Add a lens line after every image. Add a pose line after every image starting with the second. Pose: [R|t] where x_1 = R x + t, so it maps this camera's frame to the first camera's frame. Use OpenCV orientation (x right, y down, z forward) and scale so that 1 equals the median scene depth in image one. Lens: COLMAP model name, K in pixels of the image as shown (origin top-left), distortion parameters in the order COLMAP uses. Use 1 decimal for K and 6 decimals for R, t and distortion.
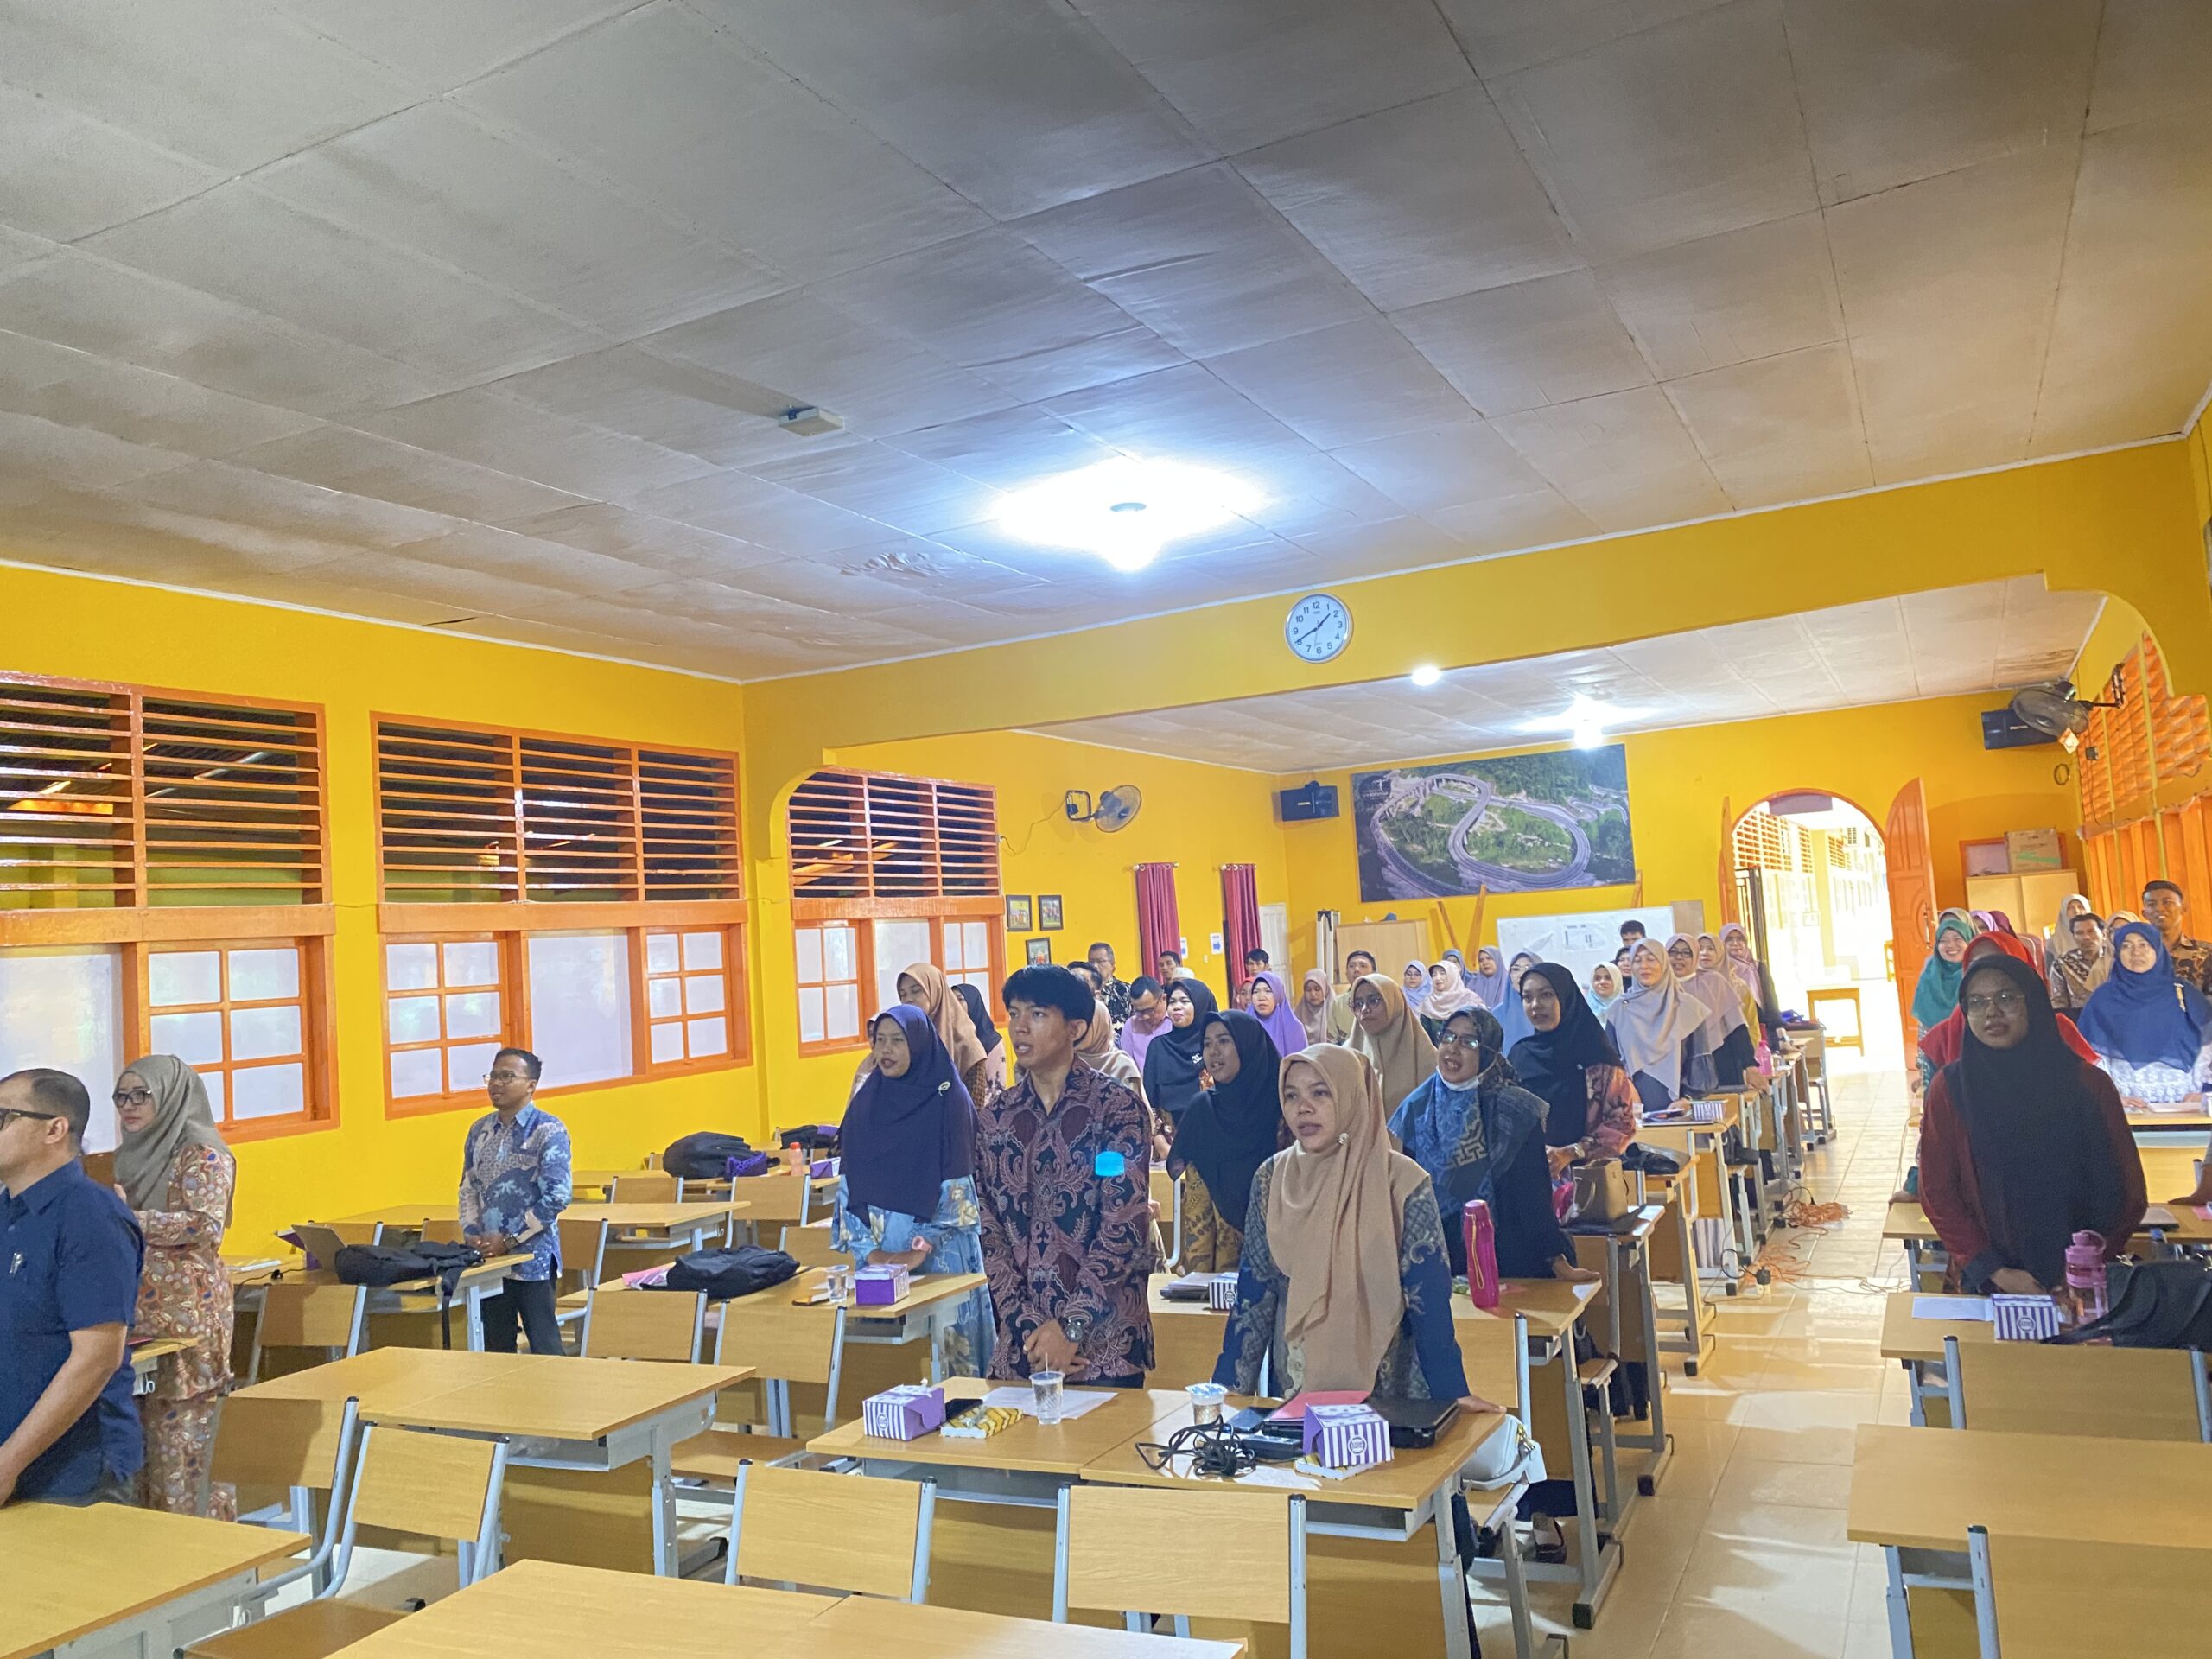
lens RADIAL K [[1680.9, 0, 1111.4], [0, 1680.9, 841.8], [0, 0, 1]] dist [0.030056, -0.040976]
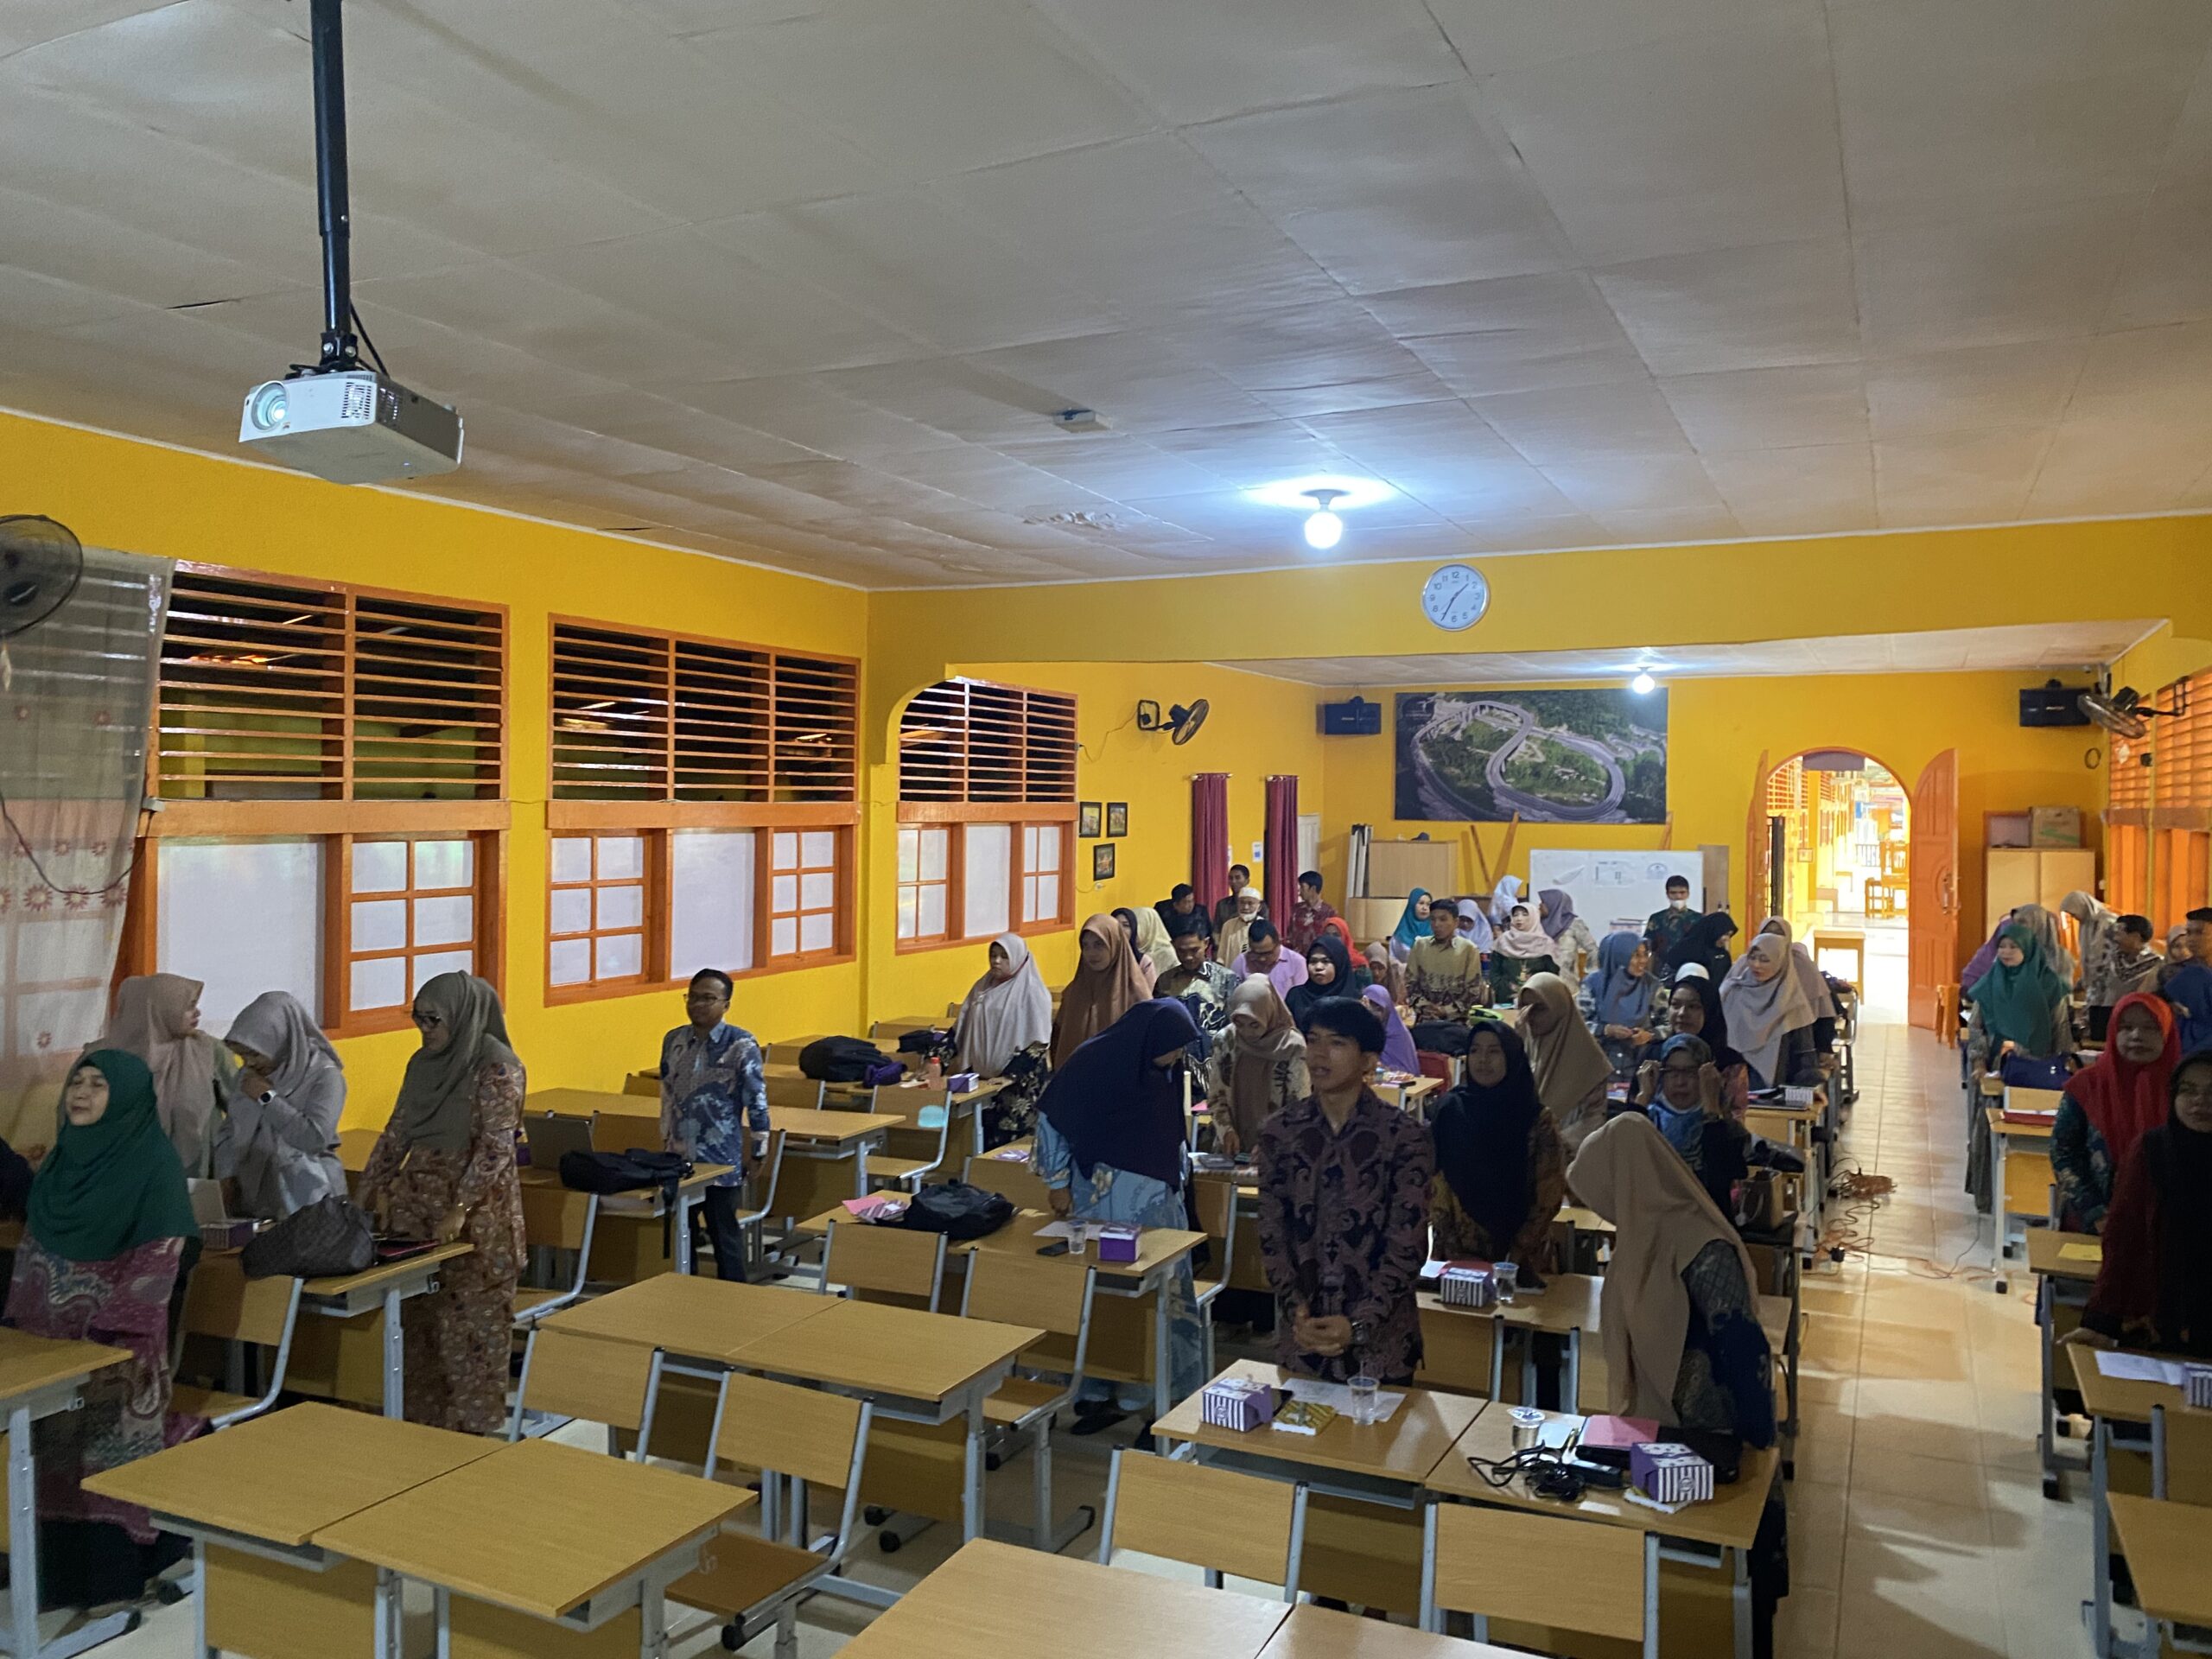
lens RADIAL K [[1680.9, 0, 1112.2], [0, 1680.9, 810.8], [0, 0, 1]] dist [0.030056, -0.040976]
pose [[0.996540, 0.078336, 0.027784, -0.105735], [-0.080058, 0.994503, 0.067488, -0.049829], [-0.022345, -0.069479, 0.997333, -0.038012]]
